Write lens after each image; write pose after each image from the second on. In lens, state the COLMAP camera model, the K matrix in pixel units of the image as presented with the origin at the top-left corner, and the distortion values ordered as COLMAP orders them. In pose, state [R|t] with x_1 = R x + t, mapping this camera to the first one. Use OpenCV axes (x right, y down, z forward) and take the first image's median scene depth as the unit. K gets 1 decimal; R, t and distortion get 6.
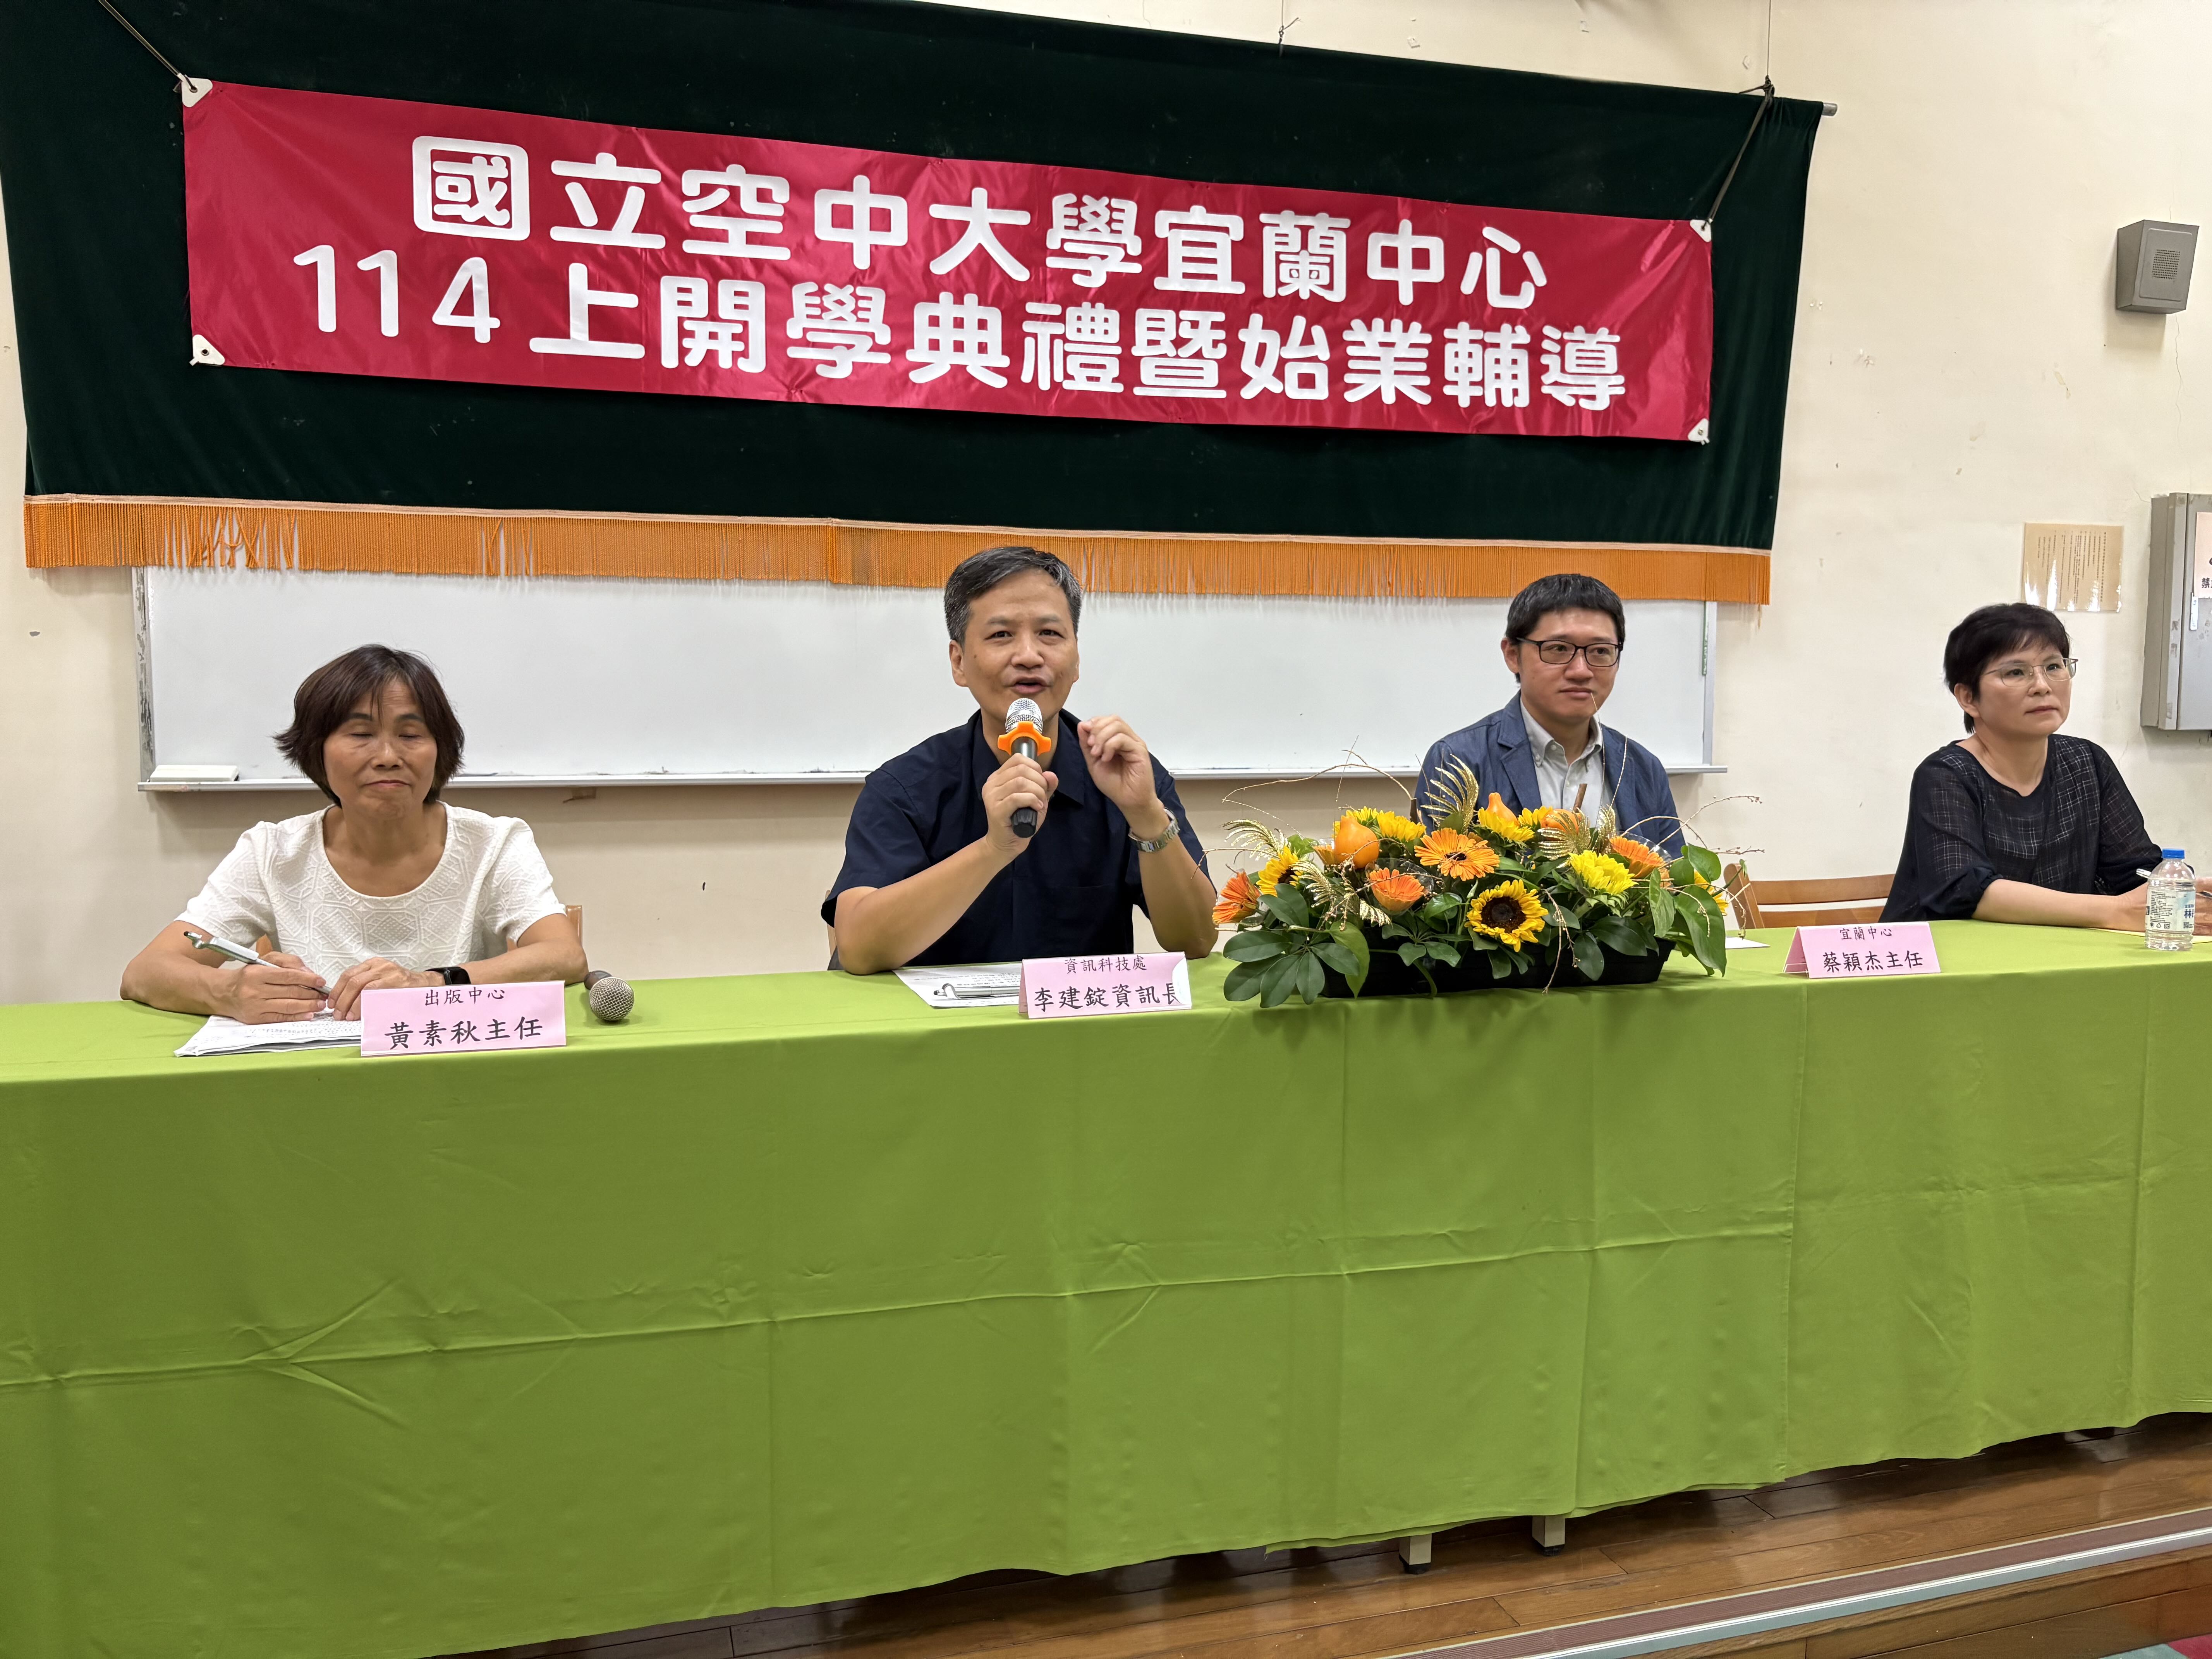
lens RADIAL K [[1694.6, 0, 1103.2], [0, 1694.6, 827.5], [0, 0, 1]] dist [0.021451, -0.016695]
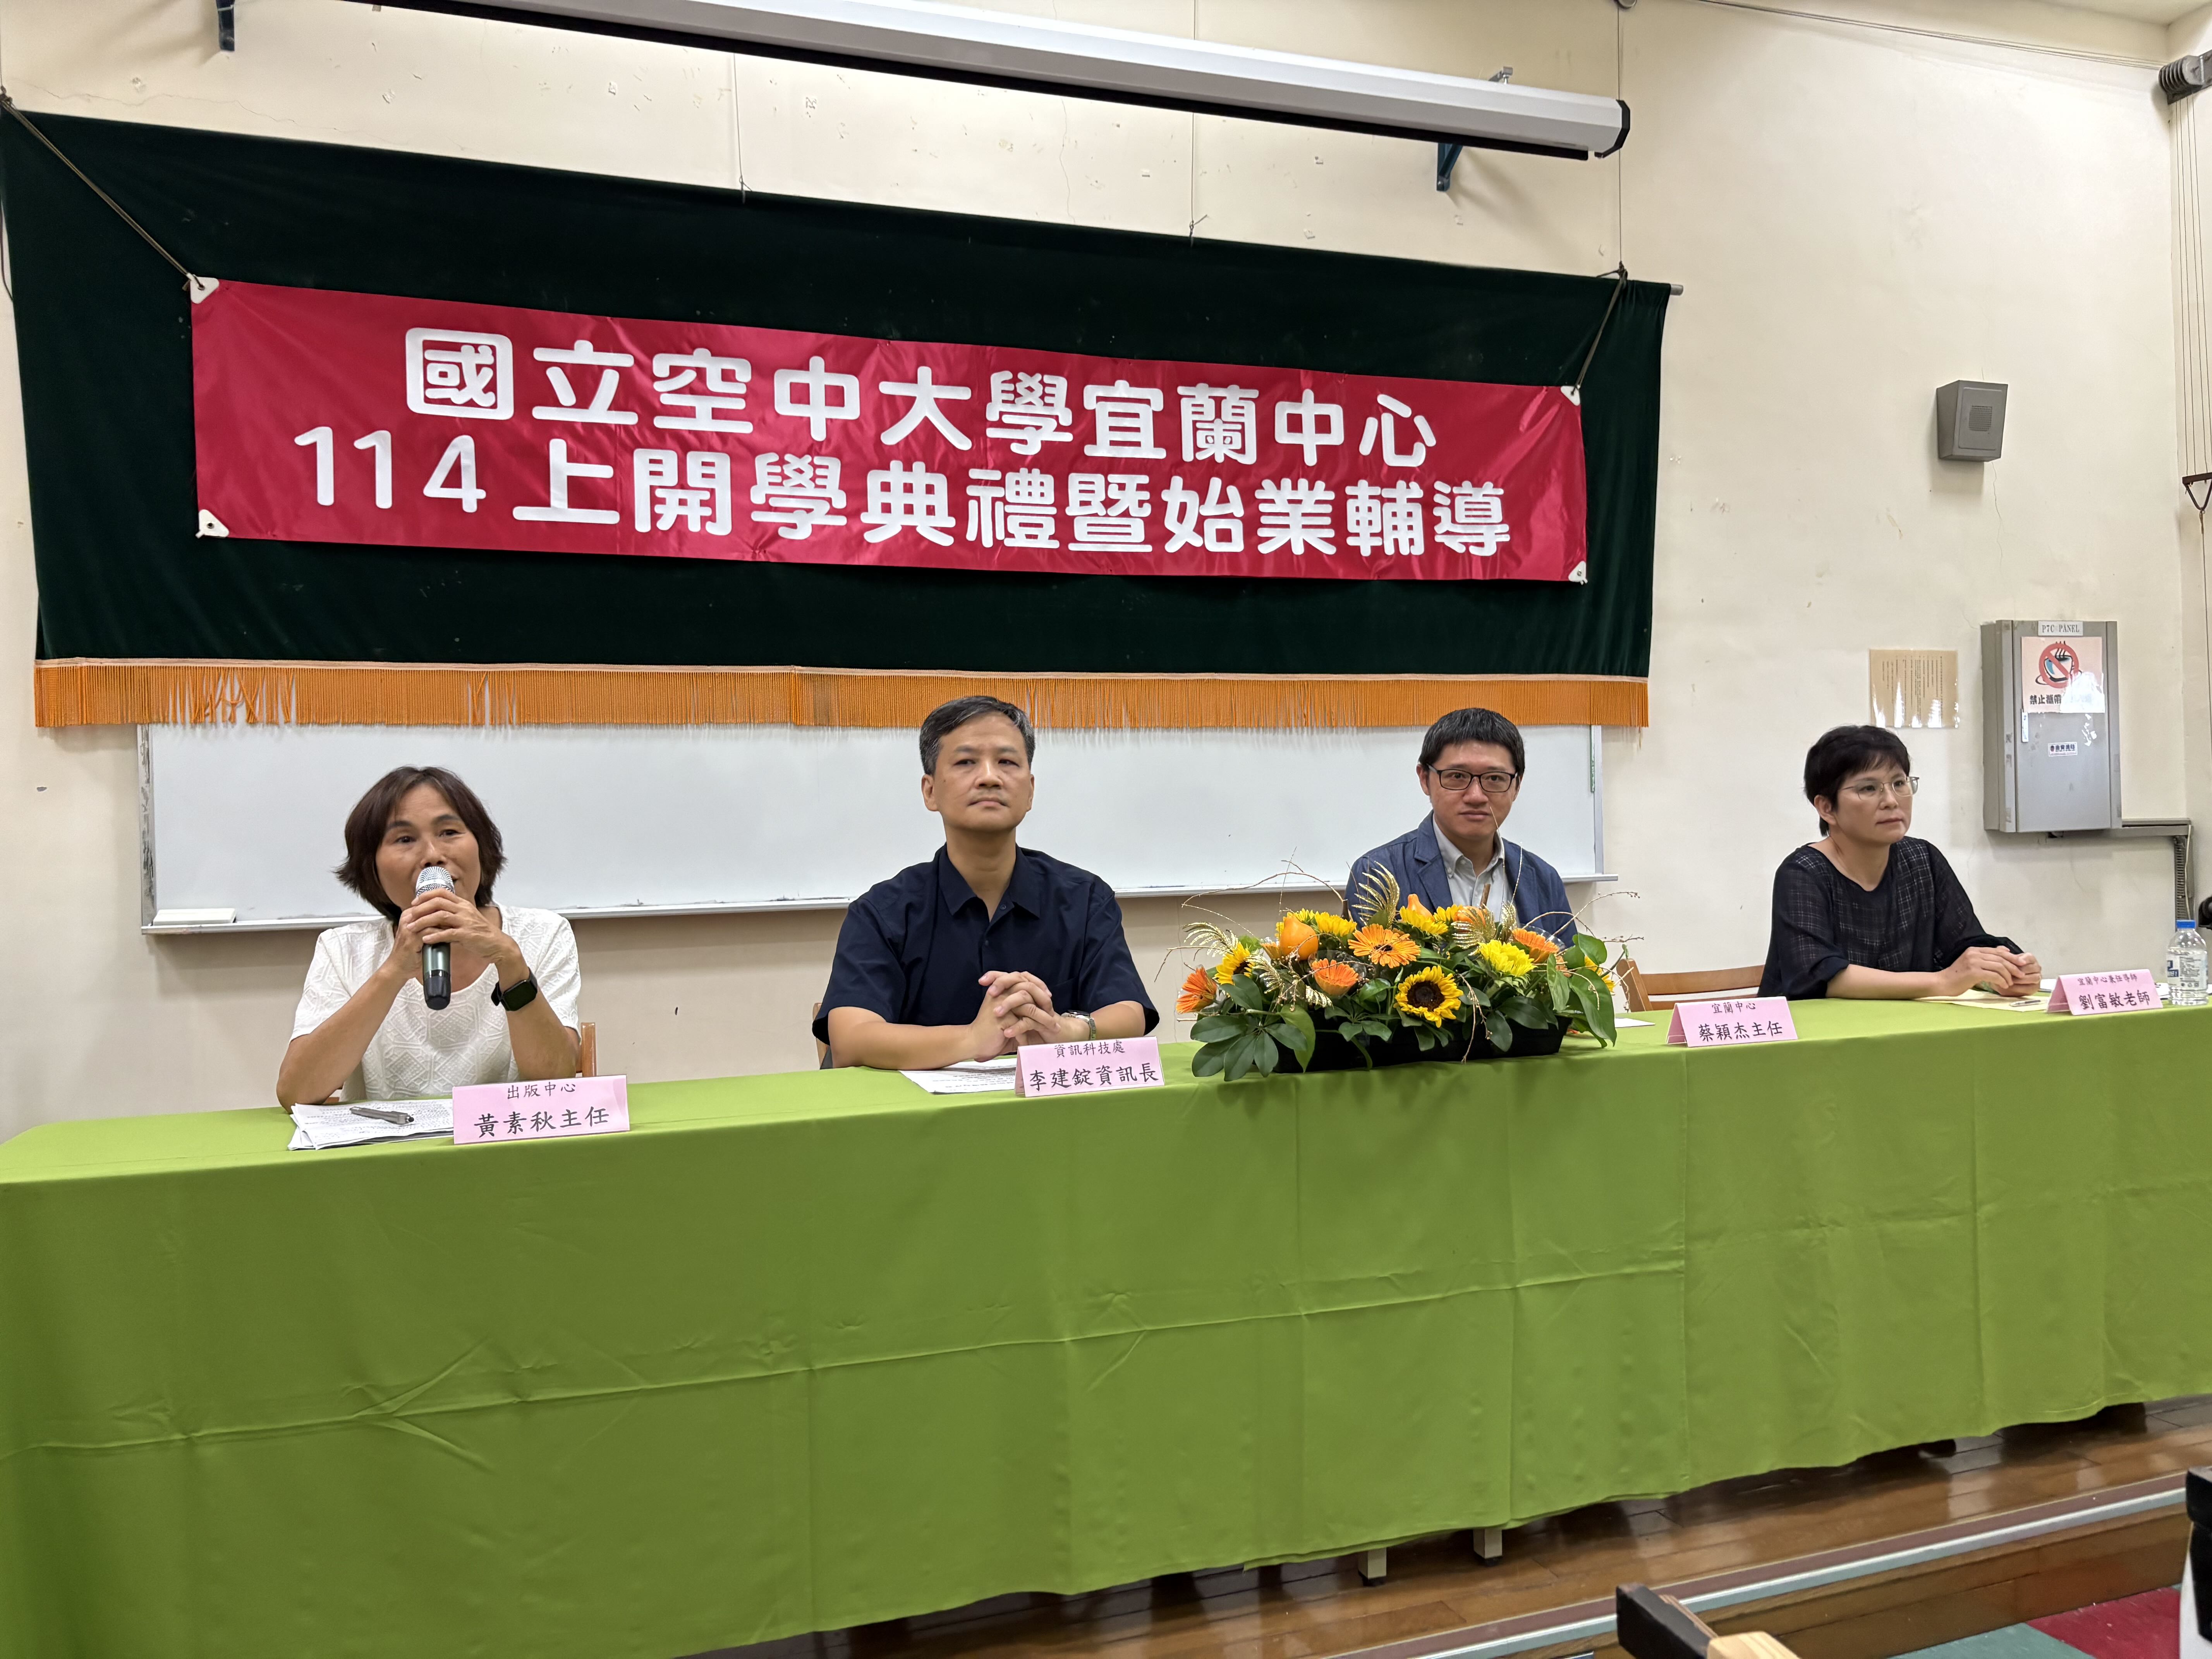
lens RADIAL K [[1694.6, 0, 1114.5], [0, 1694.6, 824.6], [0, 0, 1]] dist [0.021451, -0.016695]
pose [[0.997970, -0.023822, 0.059062, -0.023590], [0.028436, 0.996504, -0.078559, 0.009951], [-0.056984, 0.080079, 0.995158, -0.084777]]
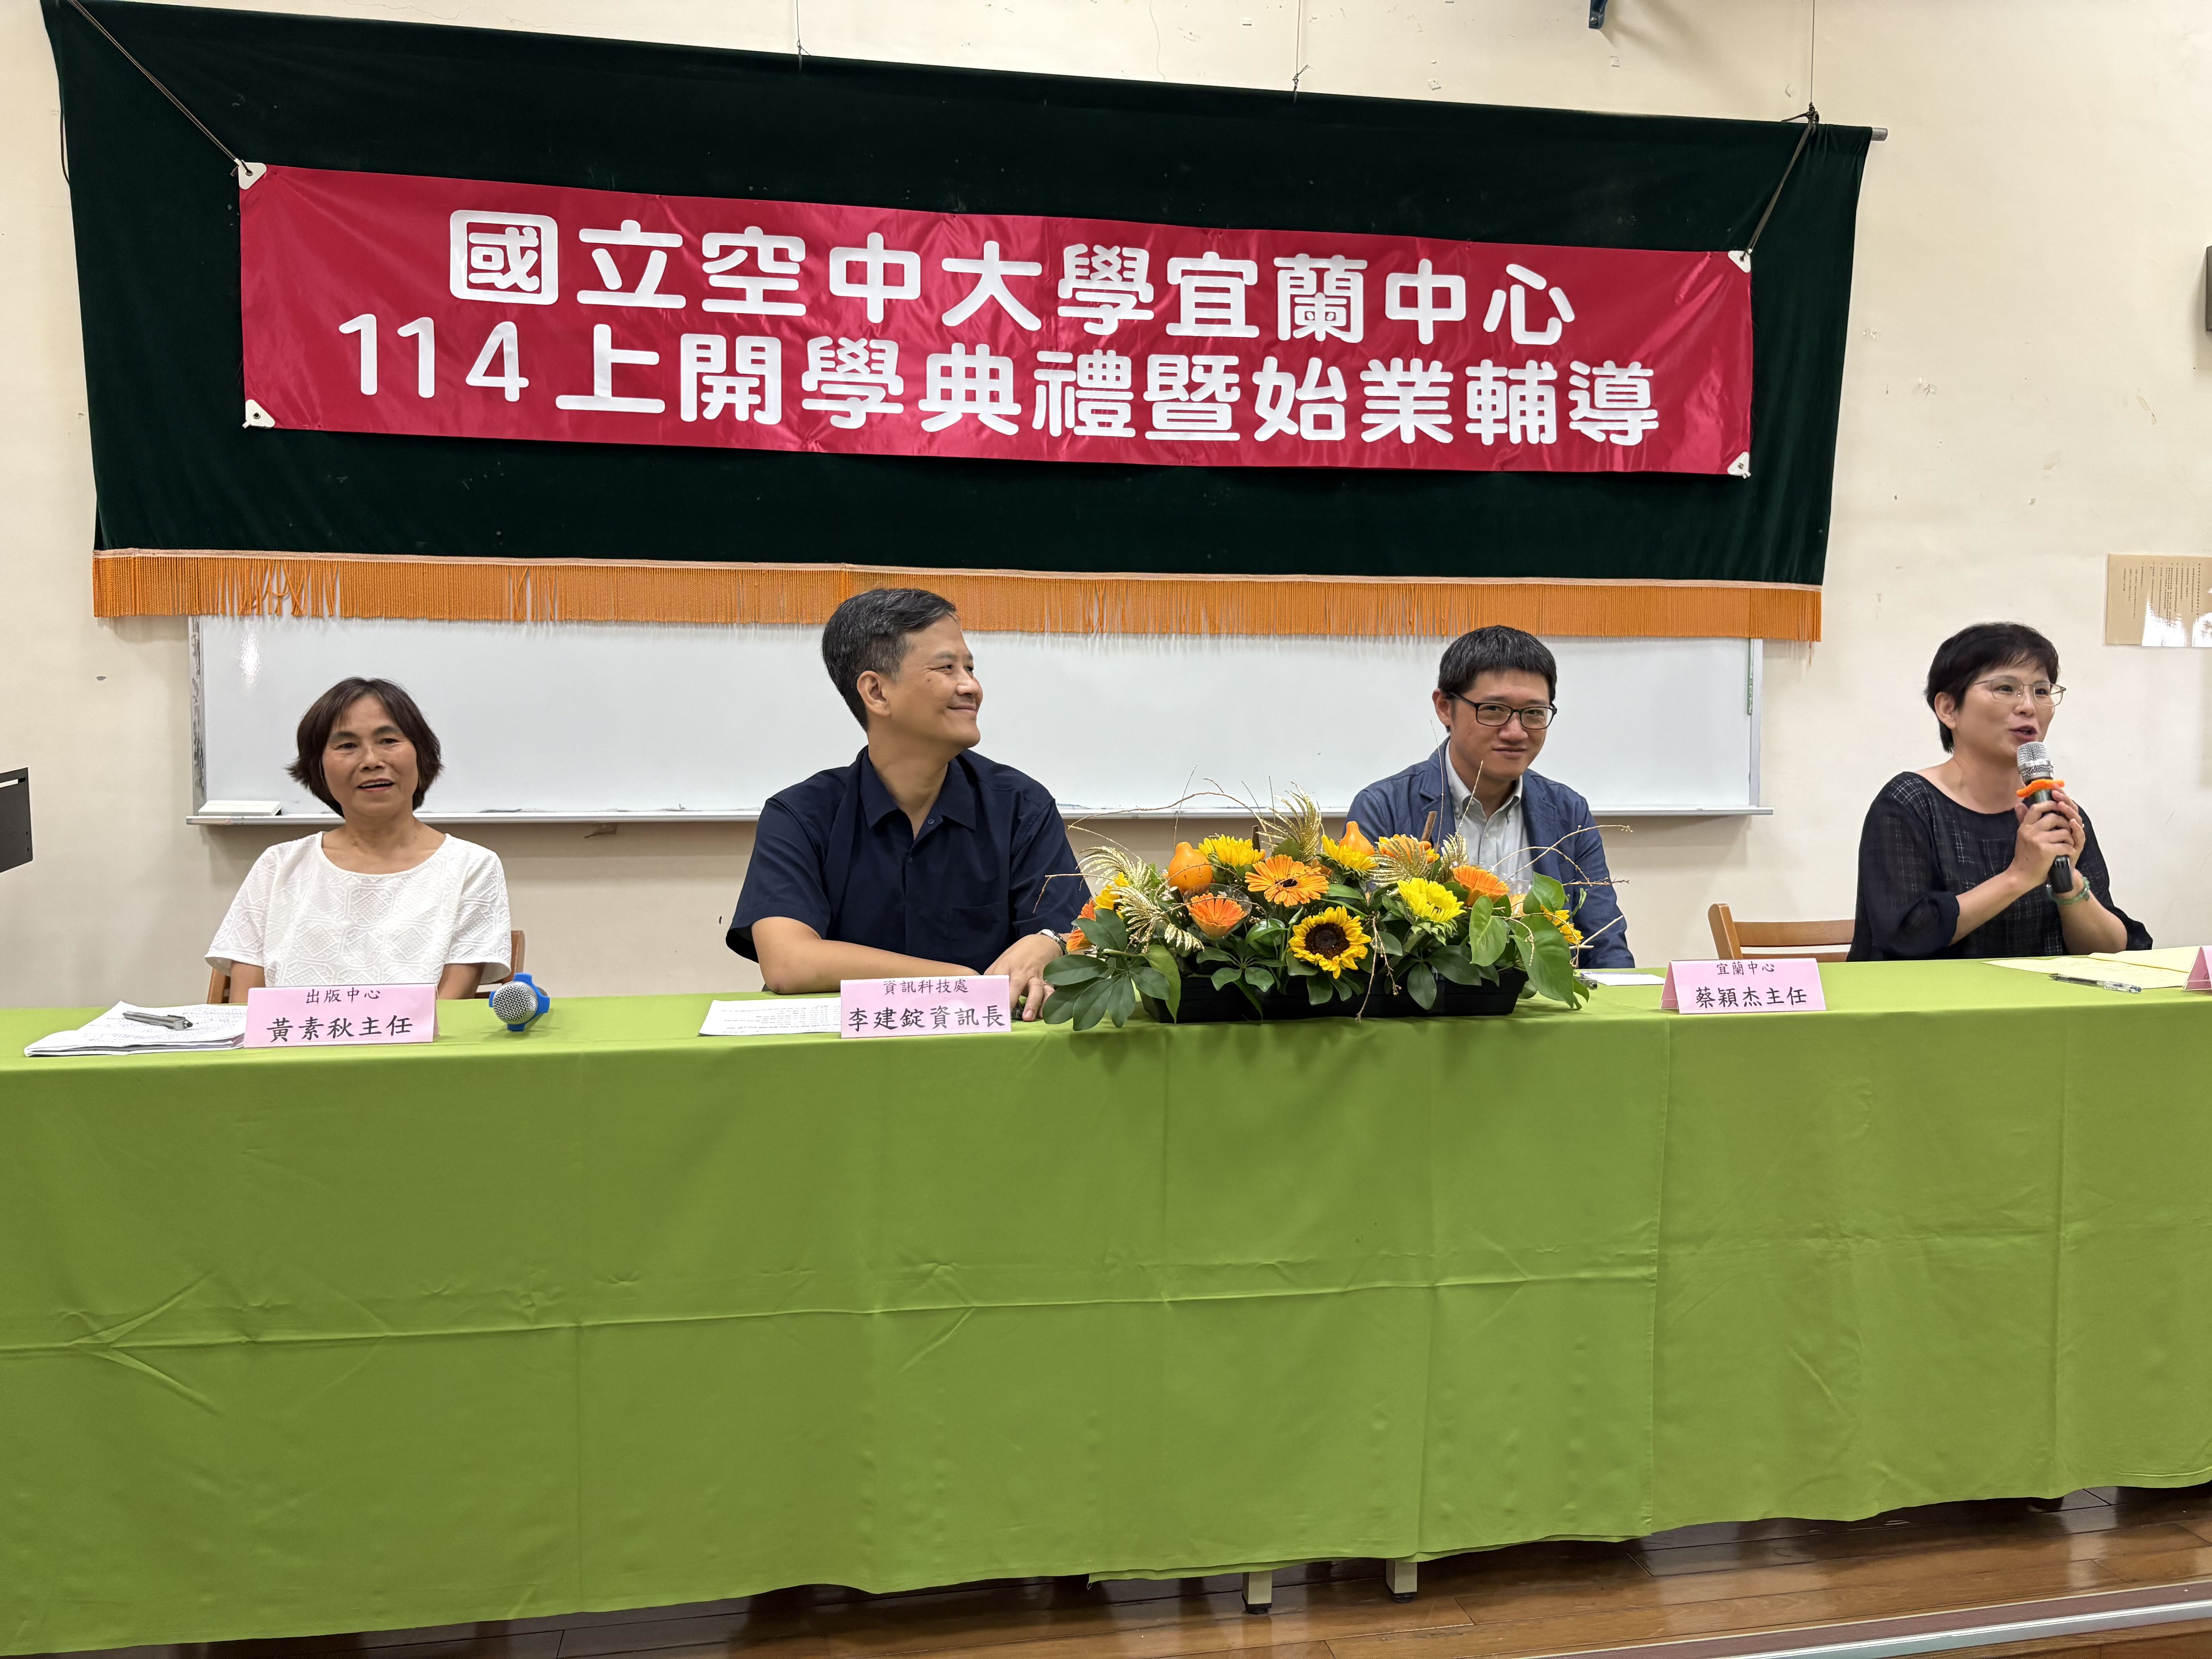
lens RADIAL K [[1694.6, 0, 1099.2], [0, 1694.6, 822.7], [0, 0, 1]] dist [0.021451, -0.016695]
pose [[0.994589, 0.003370, -0.103834, 0.107321], [-0.006746, 0.999459, -0.032182, 0.007553], [0.103669, 0.032709, 0.994074, -0.001648]]
